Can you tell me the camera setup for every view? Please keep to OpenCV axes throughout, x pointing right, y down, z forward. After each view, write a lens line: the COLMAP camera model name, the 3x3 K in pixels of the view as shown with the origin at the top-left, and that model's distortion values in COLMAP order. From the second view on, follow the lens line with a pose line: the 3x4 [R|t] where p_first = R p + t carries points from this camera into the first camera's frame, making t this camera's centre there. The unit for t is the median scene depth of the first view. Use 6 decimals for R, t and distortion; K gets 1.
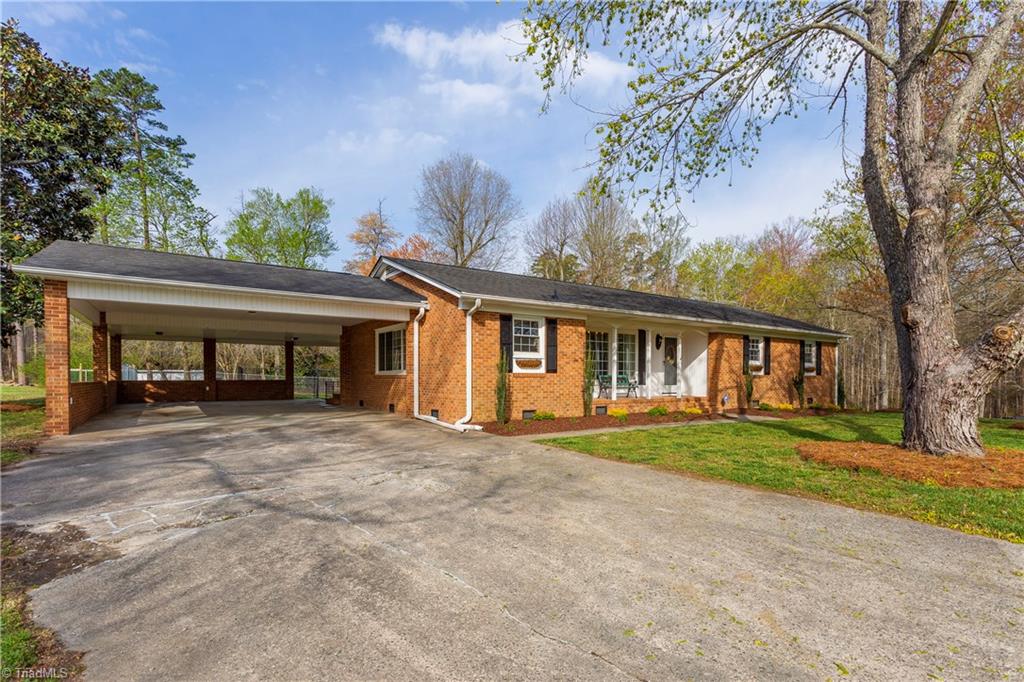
lens RADIAL K [[497.7, 0, 518.5], [0, 497.7, 381.2], [0, 0, 1]] dist [0.000430, -0.000037]
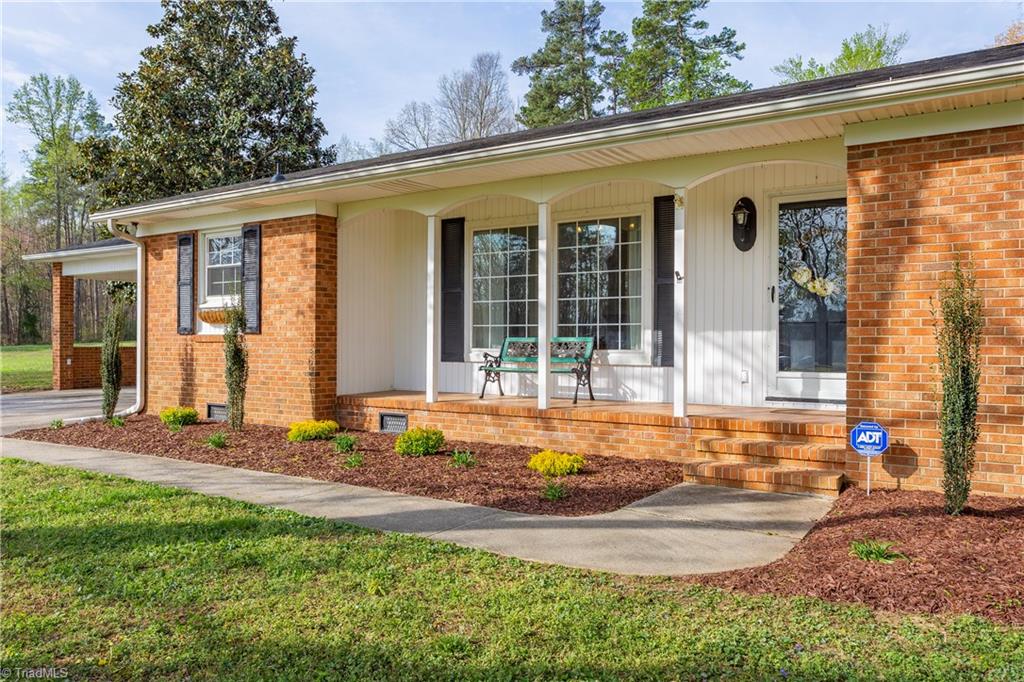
lens RADIAL K [[718.4, 0, 510.9], [0, 718.4, 341.4], [0, 0, 1]] dist [0.001314, 0.000598]
pose [[0.405282, 0.004319, -0.914182, 0.644438], [-0.004946, 0.999985, 0.002531, -0.009679], [0.914178, 0.003496, 0.405297, 0.729625]]
